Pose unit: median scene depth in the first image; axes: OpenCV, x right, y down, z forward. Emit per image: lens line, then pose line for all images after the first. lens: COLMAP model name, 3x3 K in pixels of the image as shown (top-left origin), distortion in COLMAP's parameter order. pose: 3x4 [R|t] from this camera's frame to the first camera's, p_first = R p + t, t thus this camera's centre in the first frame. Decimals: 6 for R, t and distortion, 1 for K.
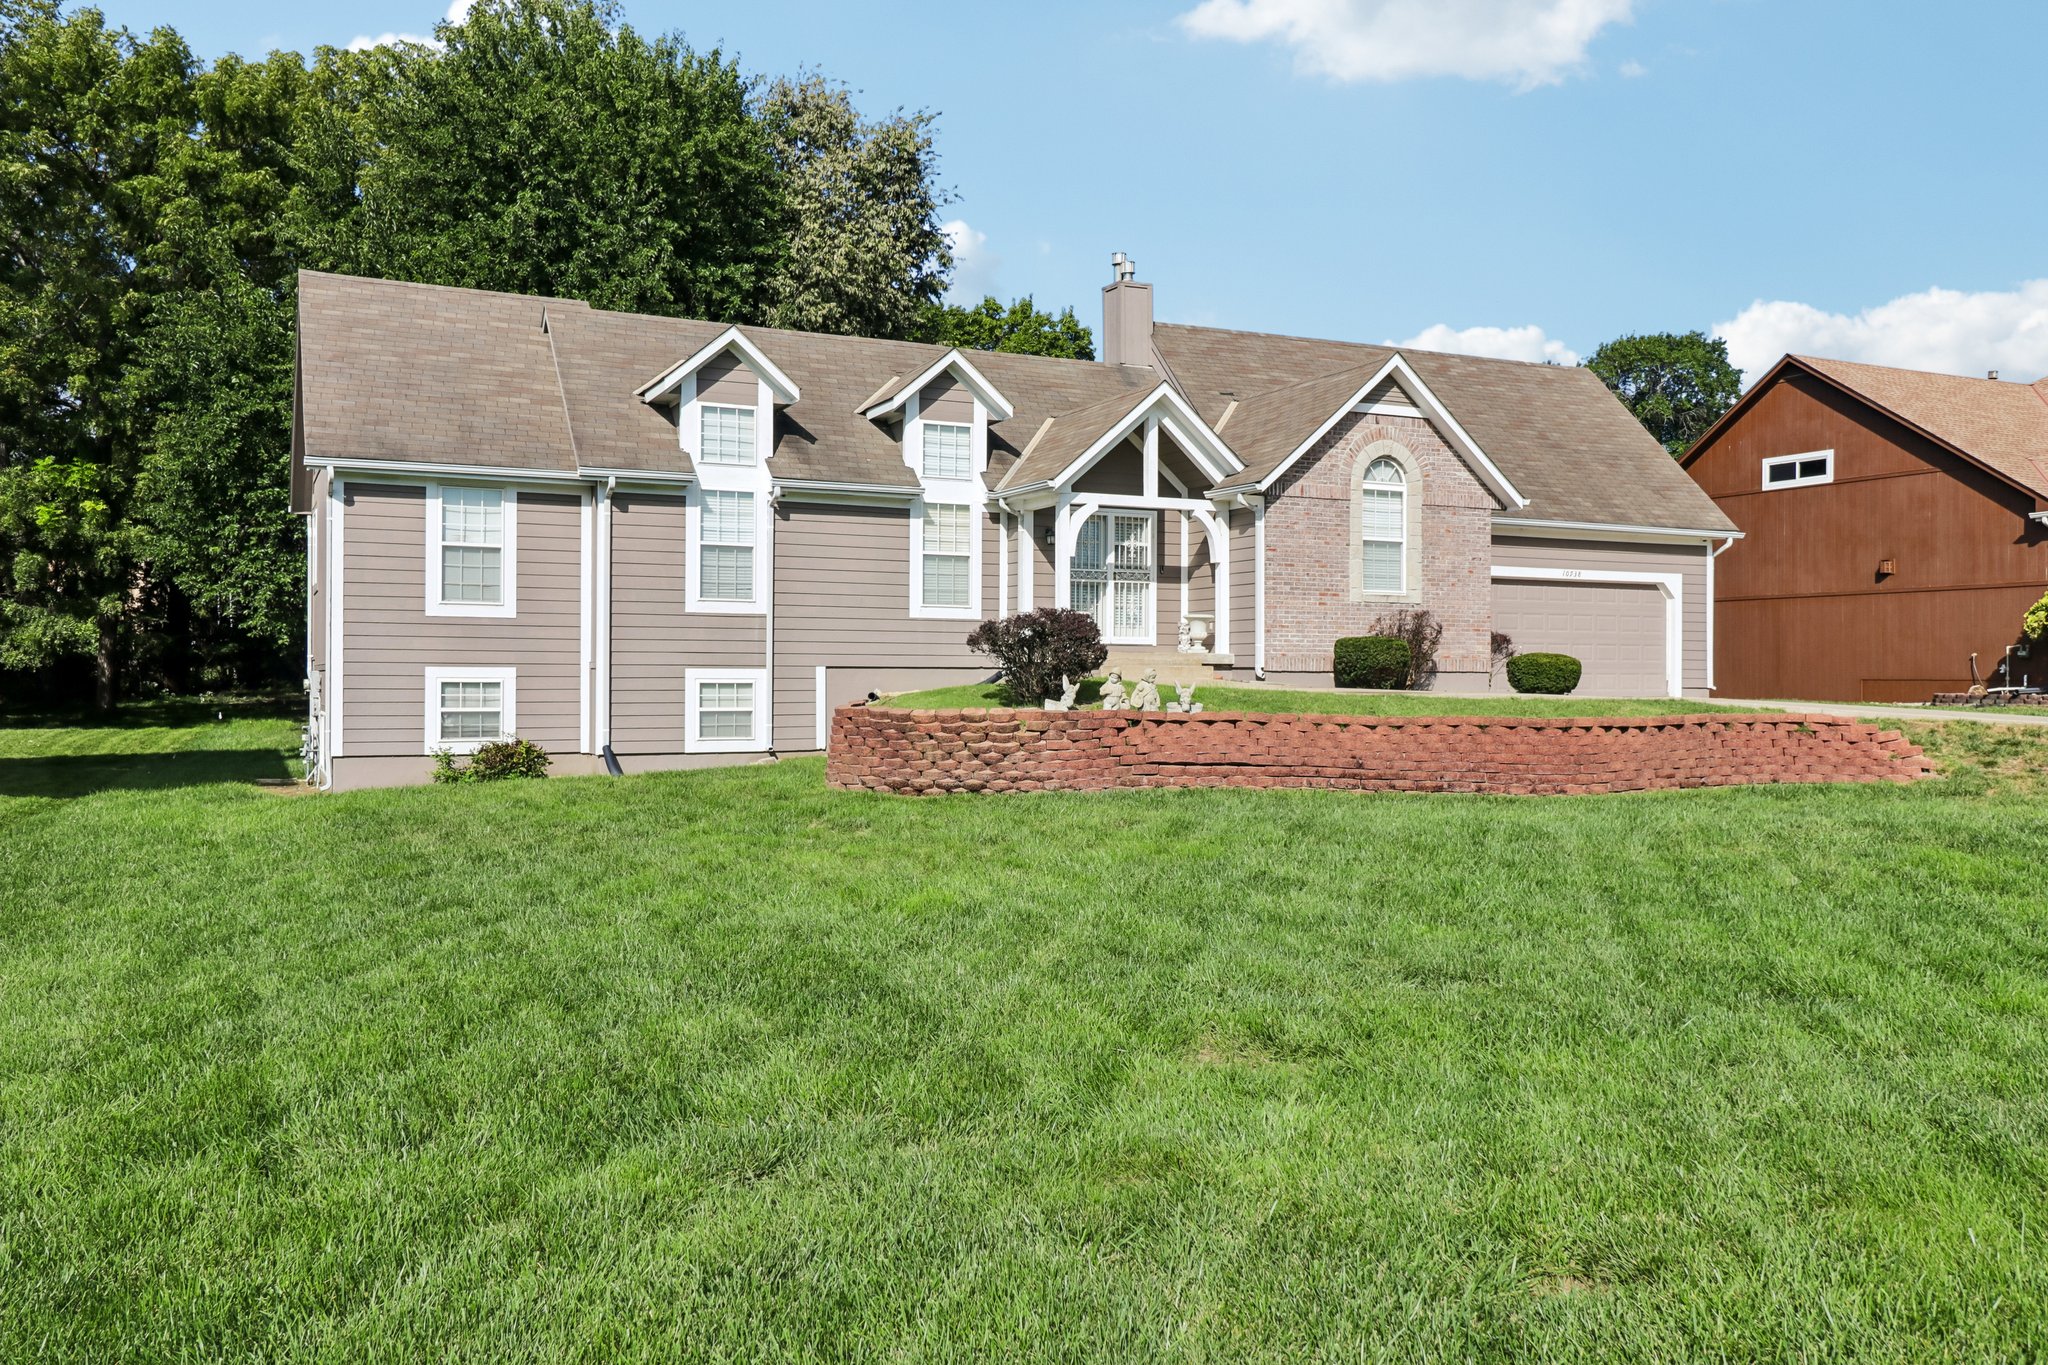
lens RADIAL K [[1655.3, 0, 1024.0], [0, 1655.3, 682.5], [0, 0, 1]] dist [0.006056, 0.008007]
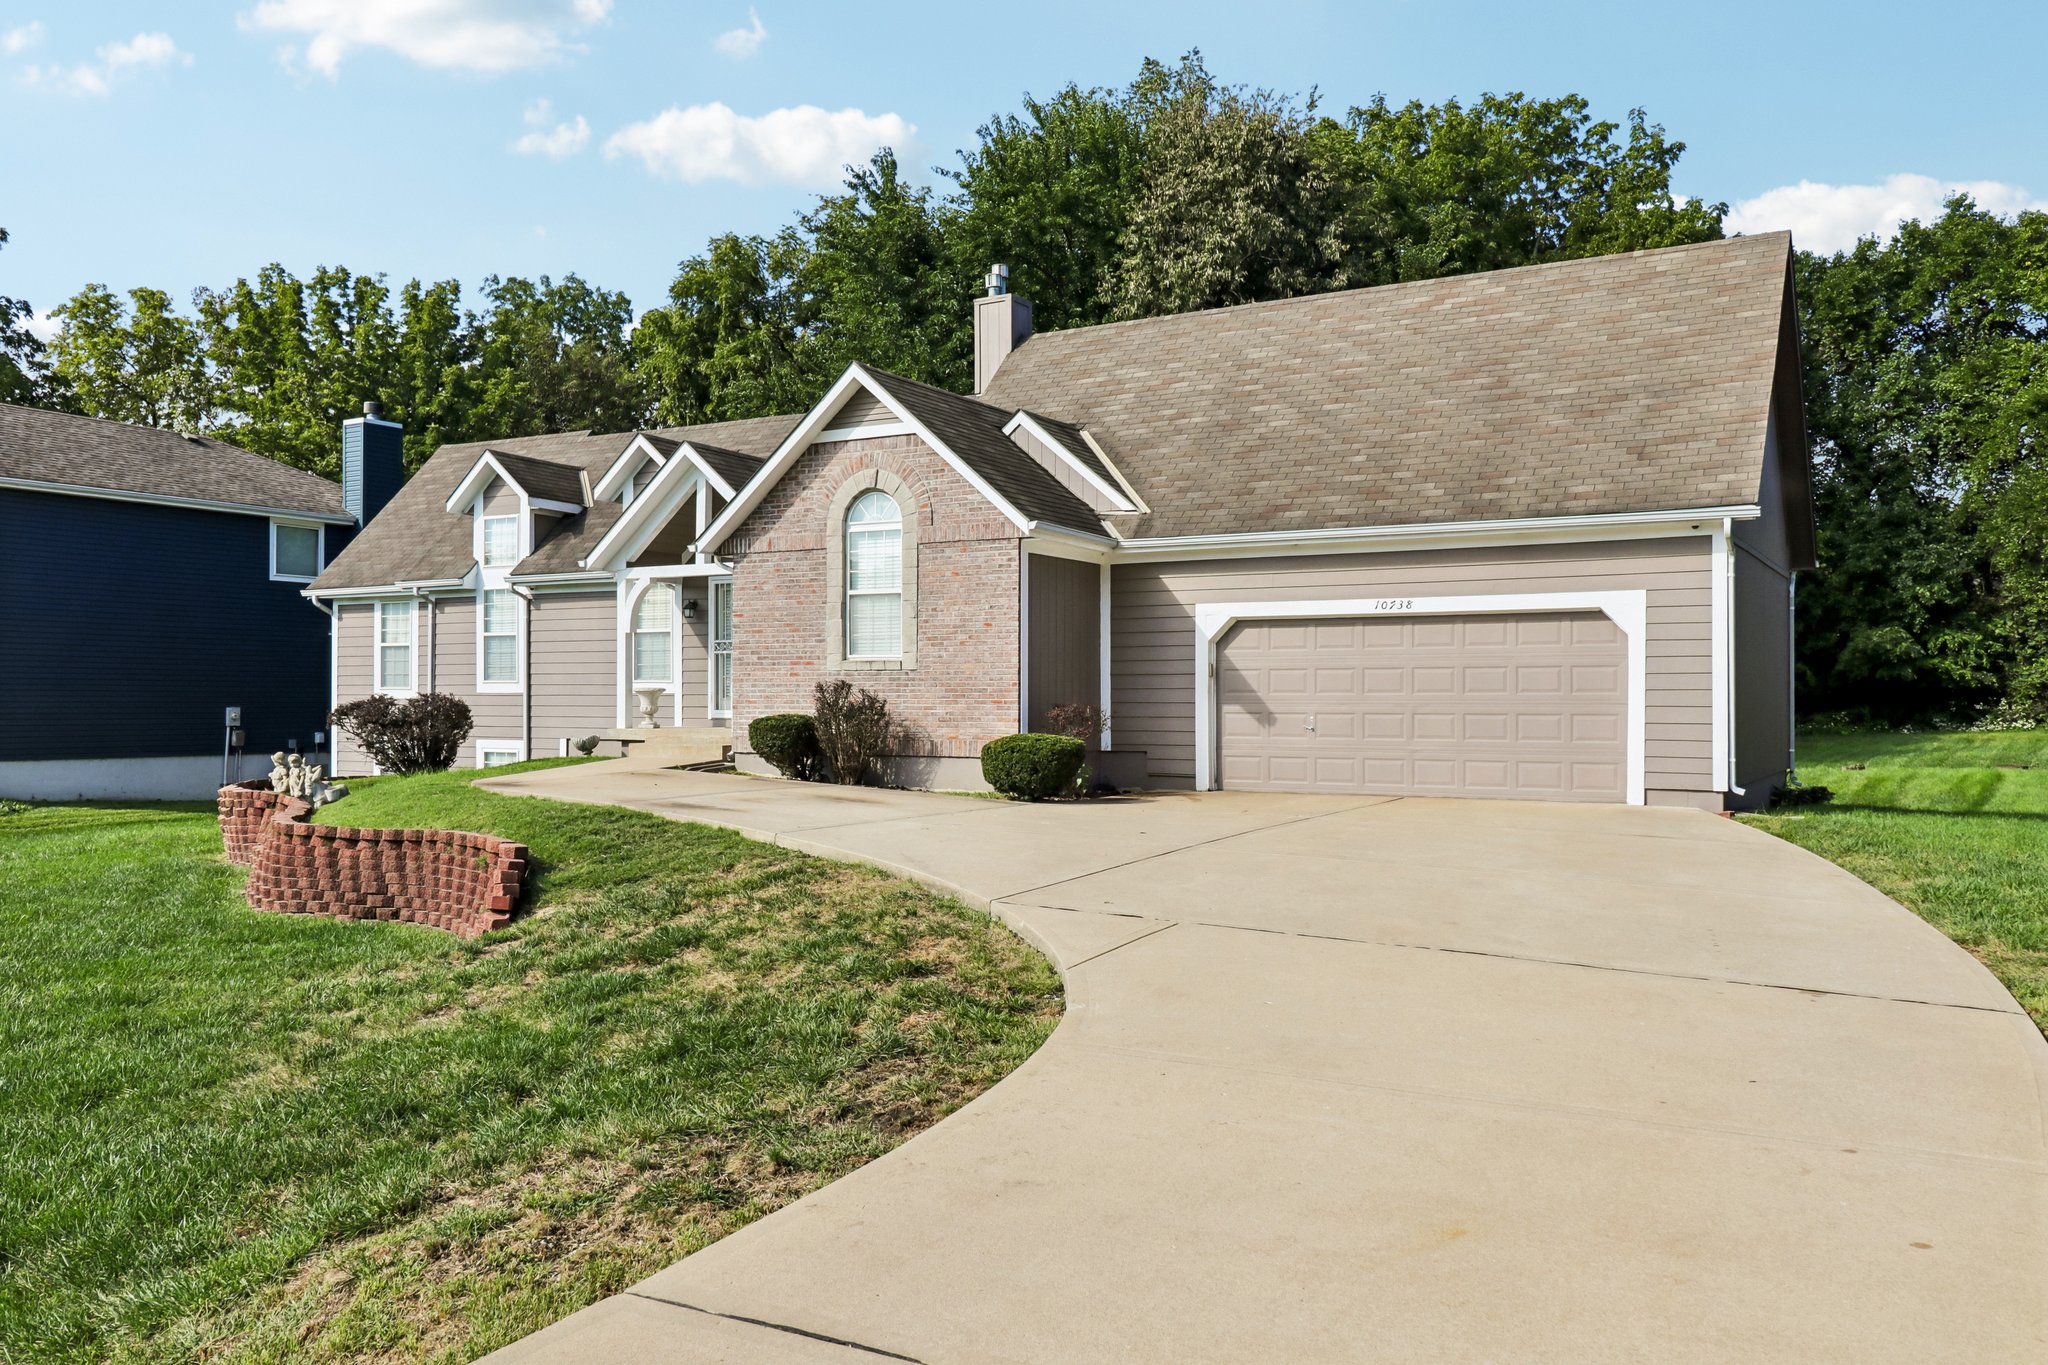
lens RADIAL K [[1655.3, 0, 1024.0], [0, 1655.3, 682.5], [0, 0, 1]] dist [0.006056, 0.008007]
pose [[0.540116, -0.009717, -0.841534, 0.962398], [0.000270, 0.999935, -0.011373, -0.033864], [0.841590, 0.005915, 0.540084, 0.642996]]
